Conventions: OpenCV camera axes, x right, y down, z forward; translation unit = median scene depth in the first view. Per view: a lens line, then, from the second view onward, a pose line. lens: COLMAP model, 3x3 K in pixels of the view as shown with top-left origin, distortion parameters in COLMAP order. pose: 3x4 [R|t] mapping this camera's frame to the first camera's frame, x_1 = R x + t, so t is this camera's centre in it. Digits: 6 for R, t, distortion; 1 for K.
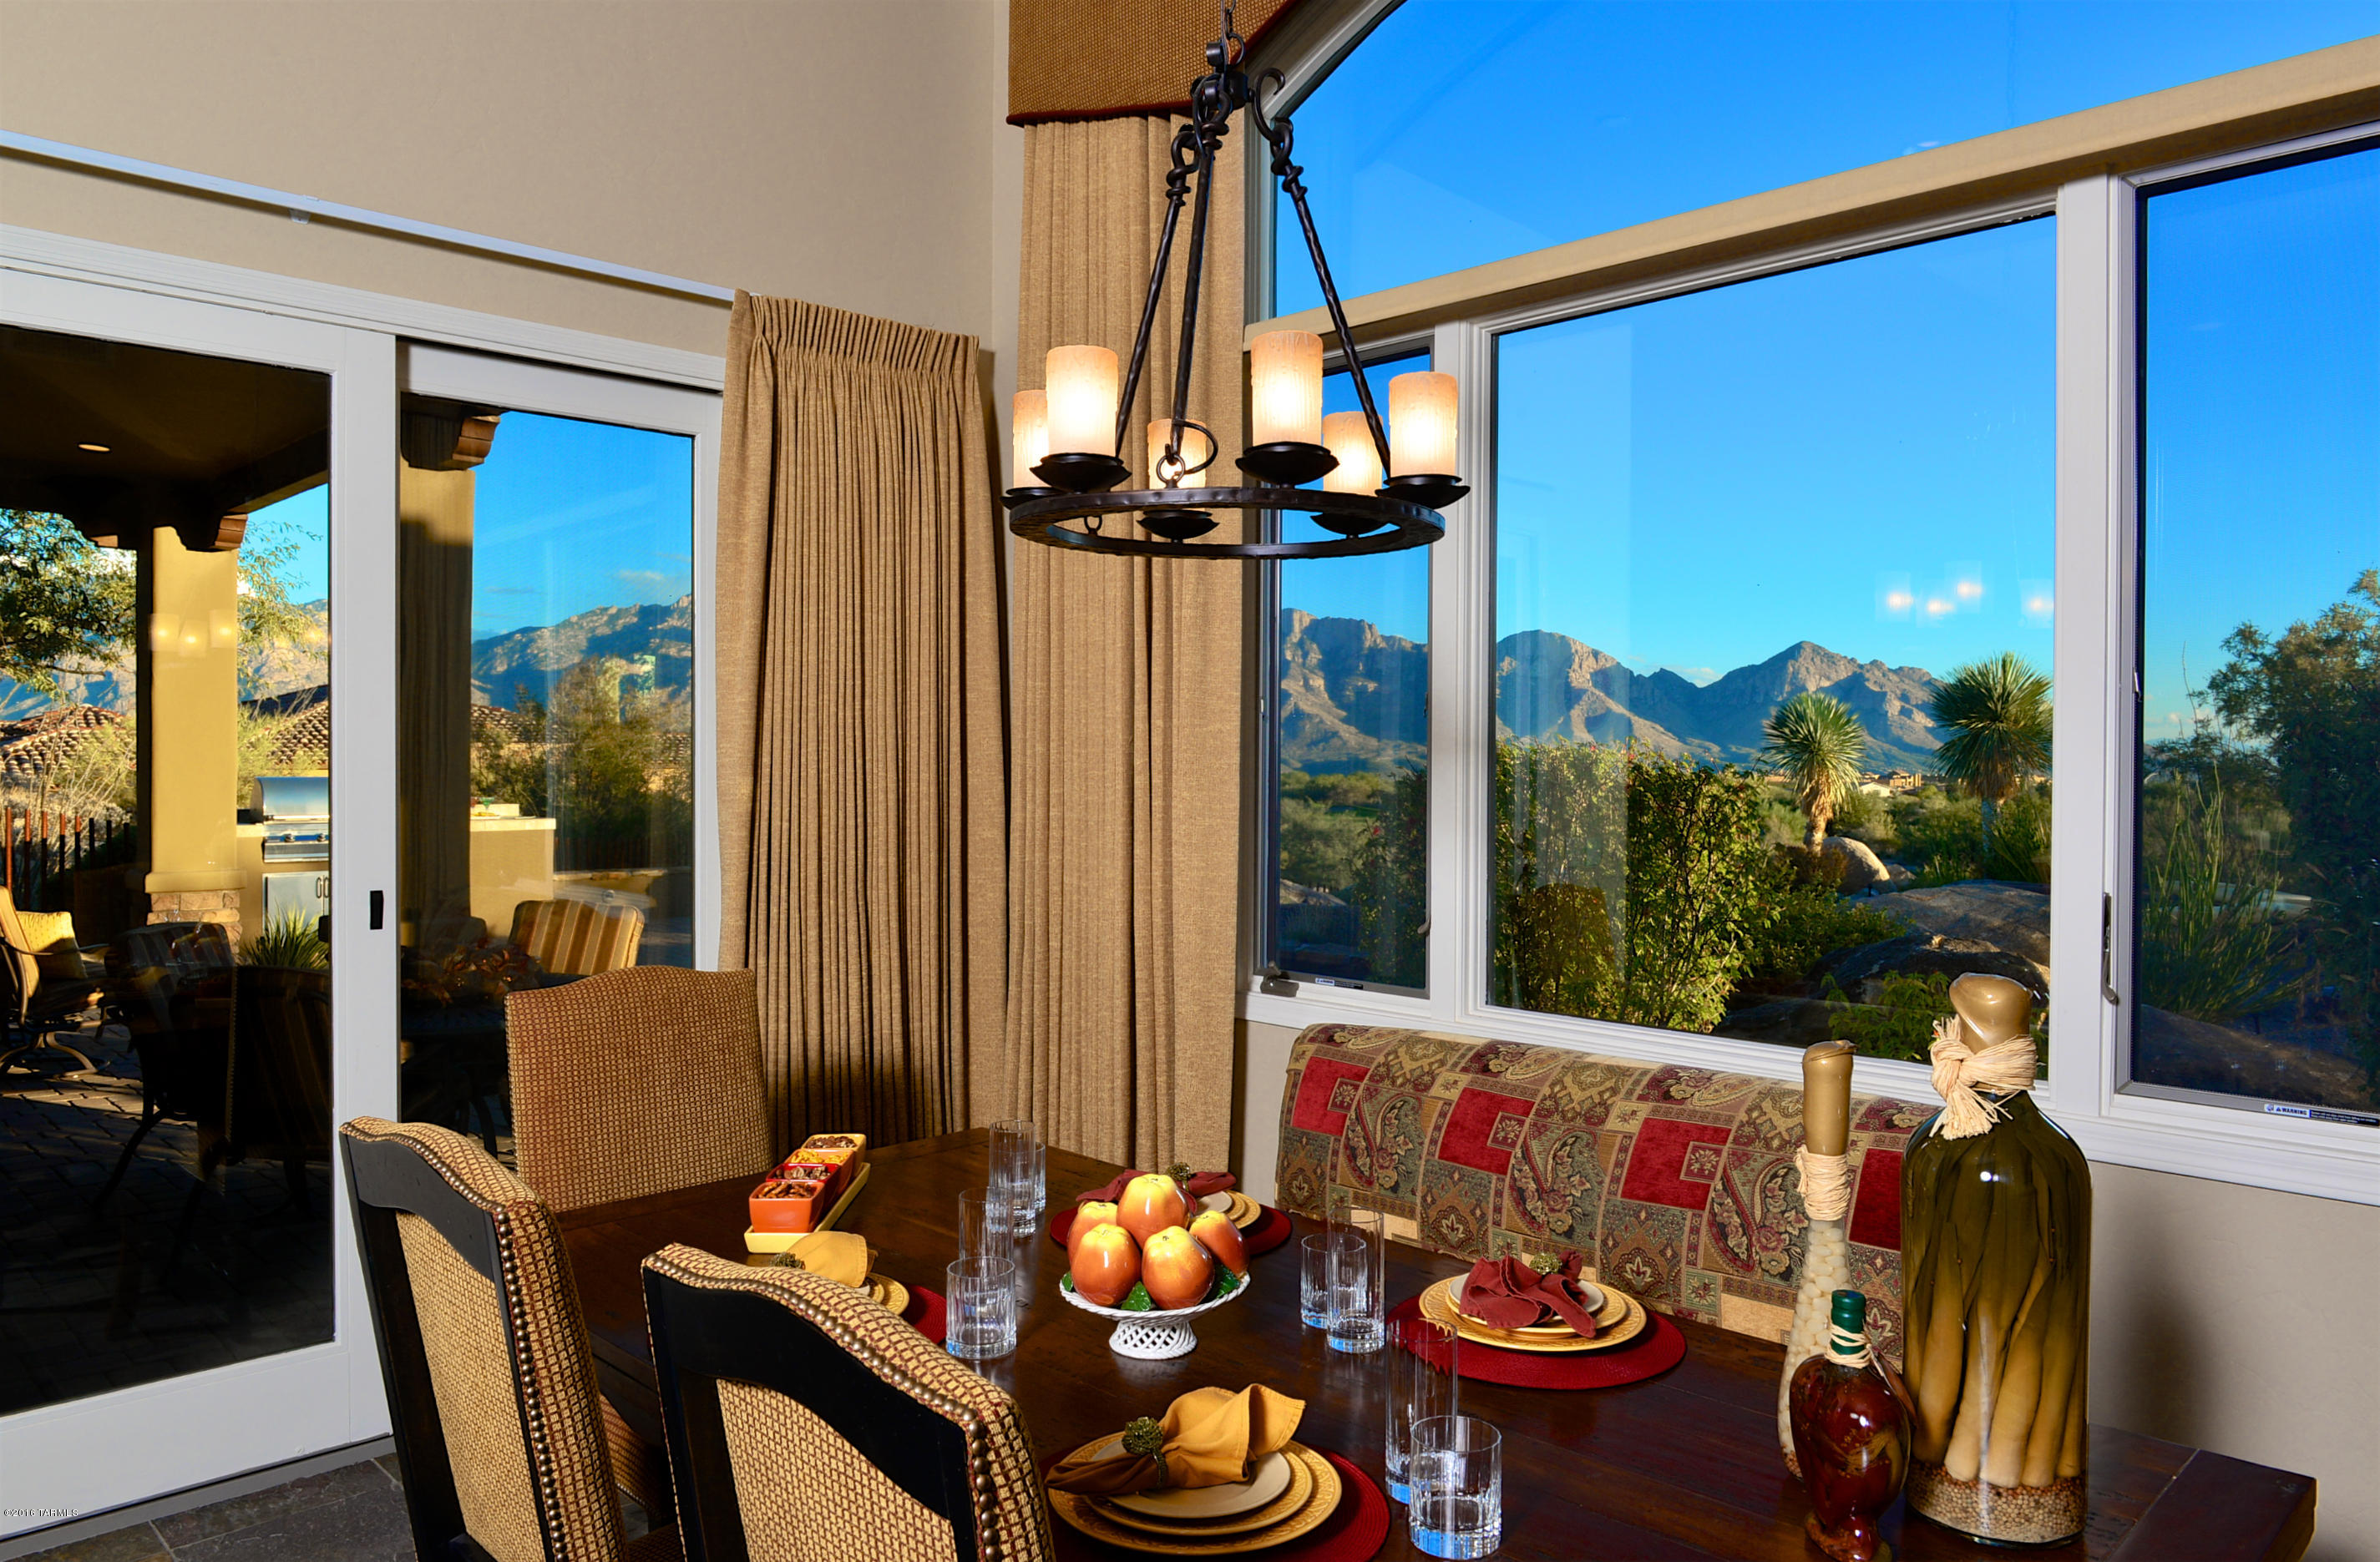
lens RADIAL K [[1642.2, 0, 1186.6], [0, 1642.2, 791.5], [0, 0, 1]] dist [-0.002607, -0.011564]
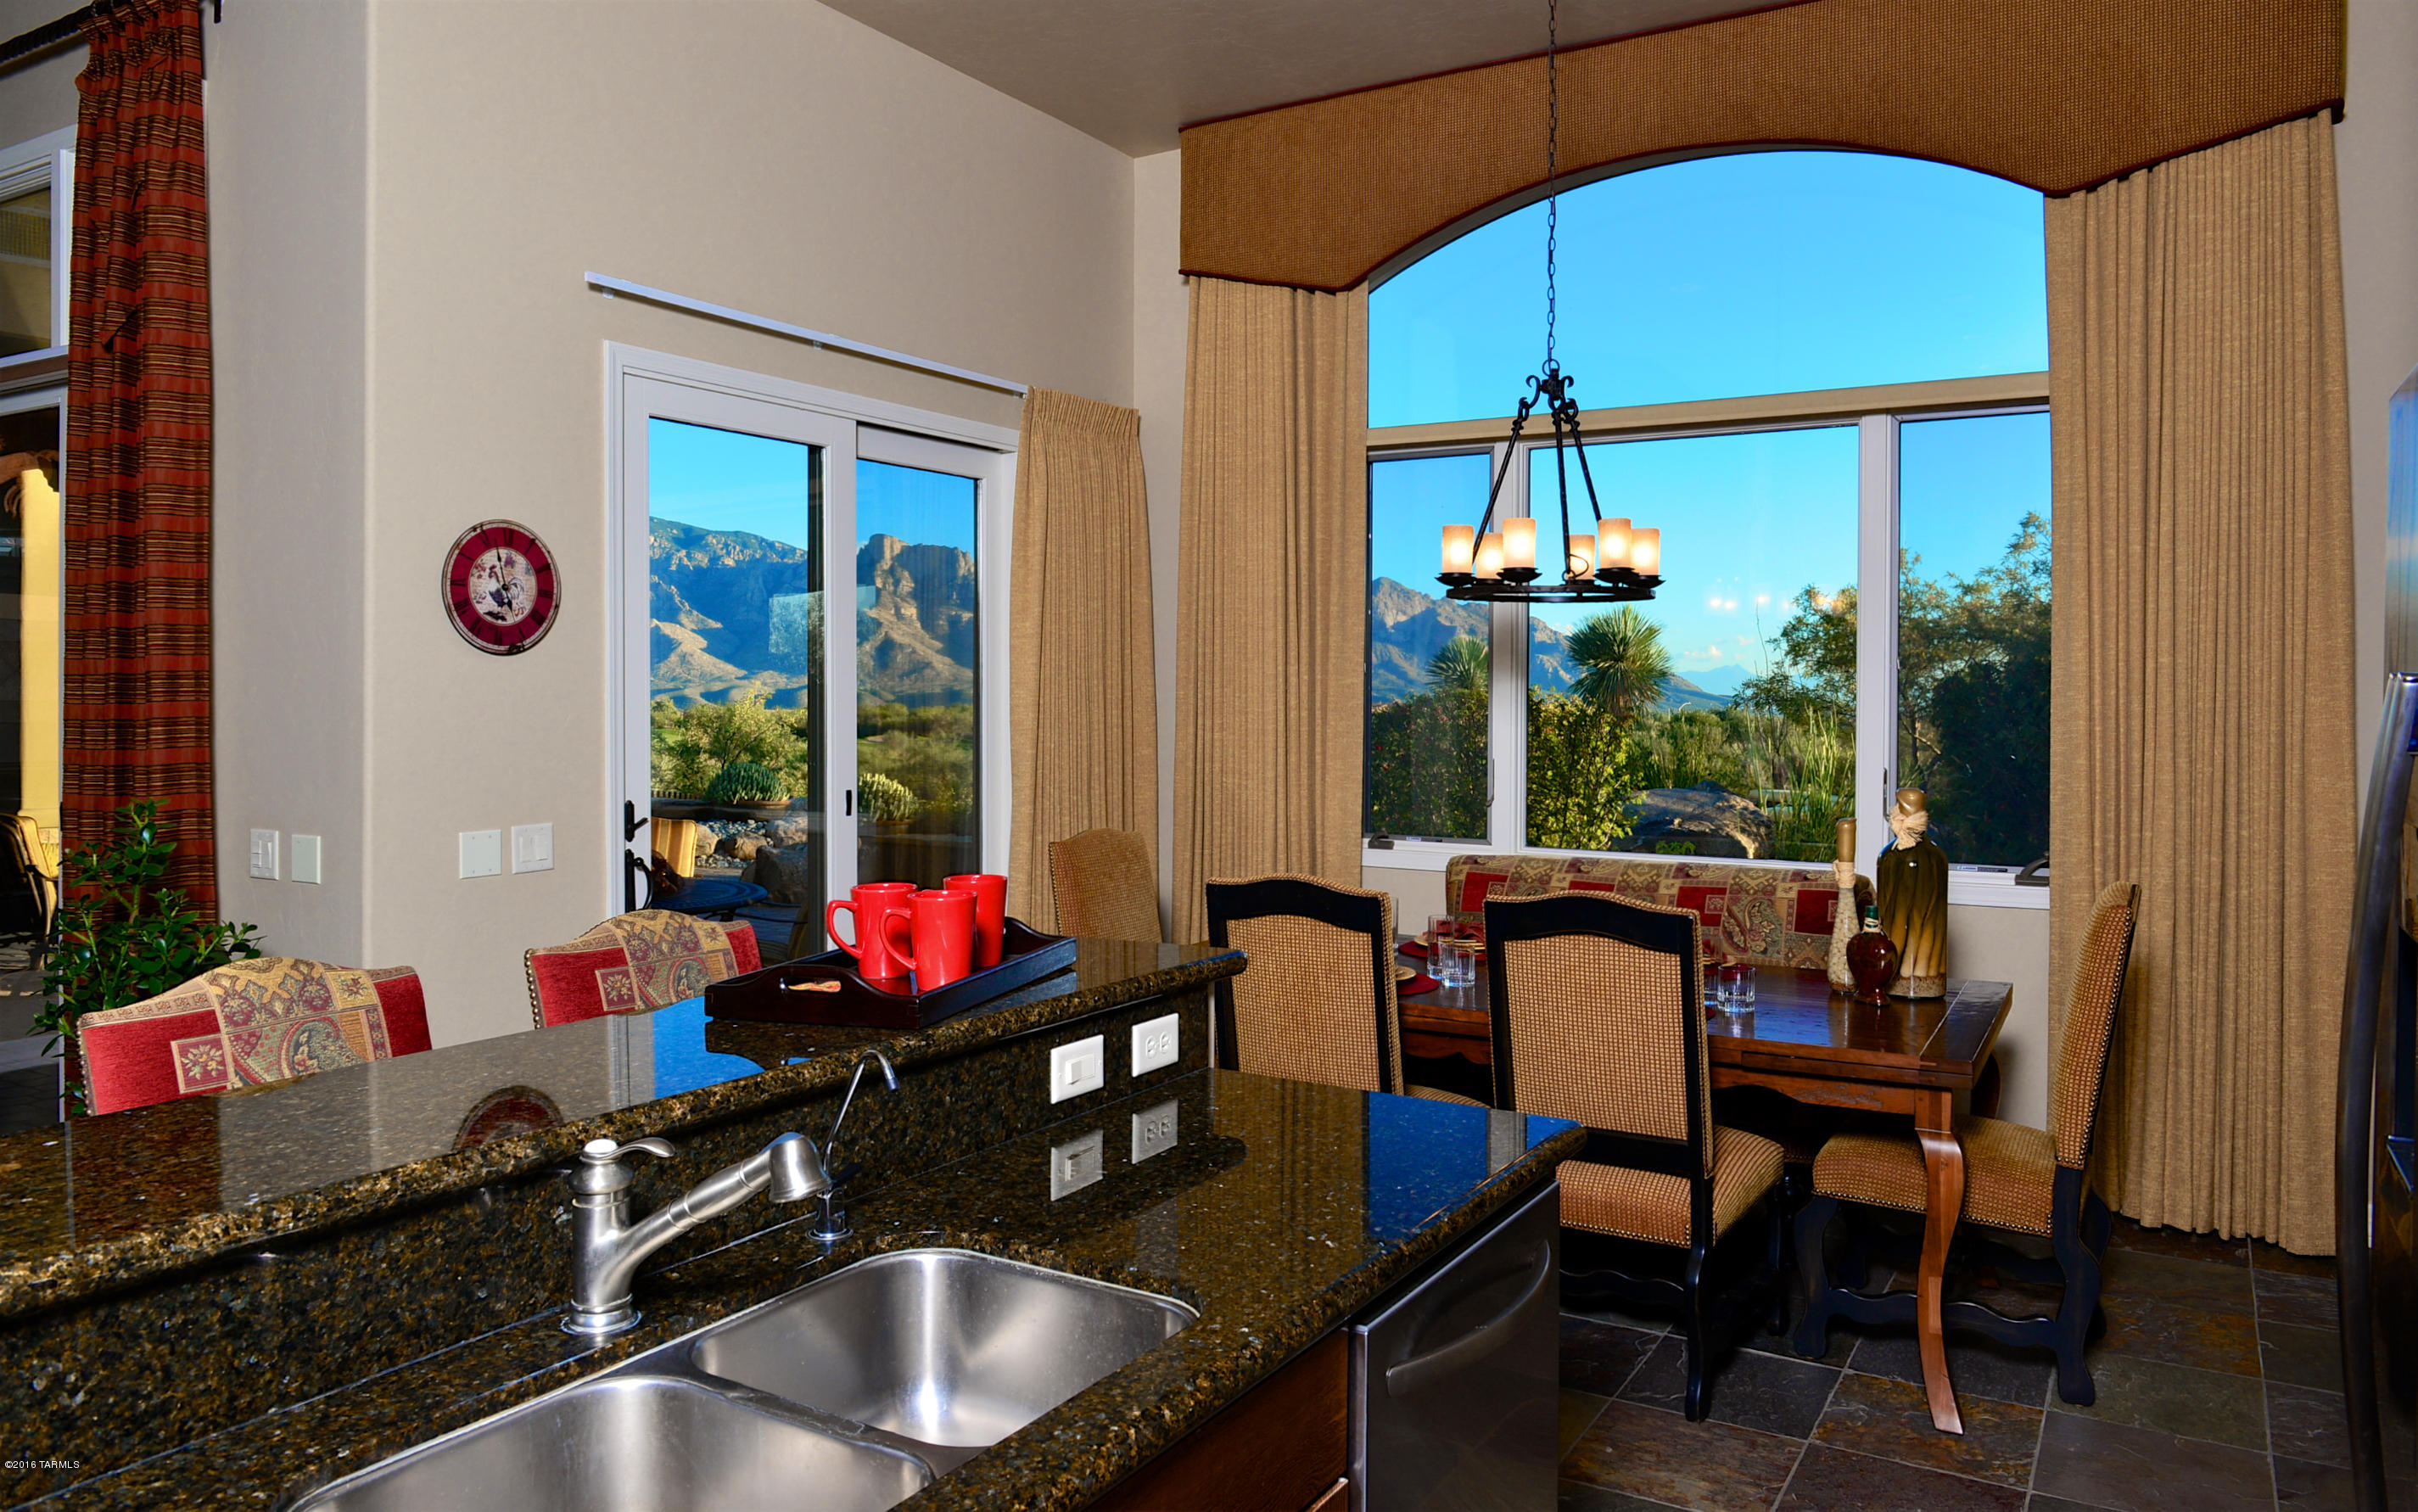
lens RADIAL K [[1674.0, 0, 1209.8], [0, 1674.0, 735.5], [0, 0, 1]] dist [-0.006027, -0.000100]
pose [[0.967293, -0.007569, 0.253549, -0.497261], [0.005781, 0.999953, 0.007795, 0.000635], [-0.253596, -0.006075, 0.967291, -0.508228]]
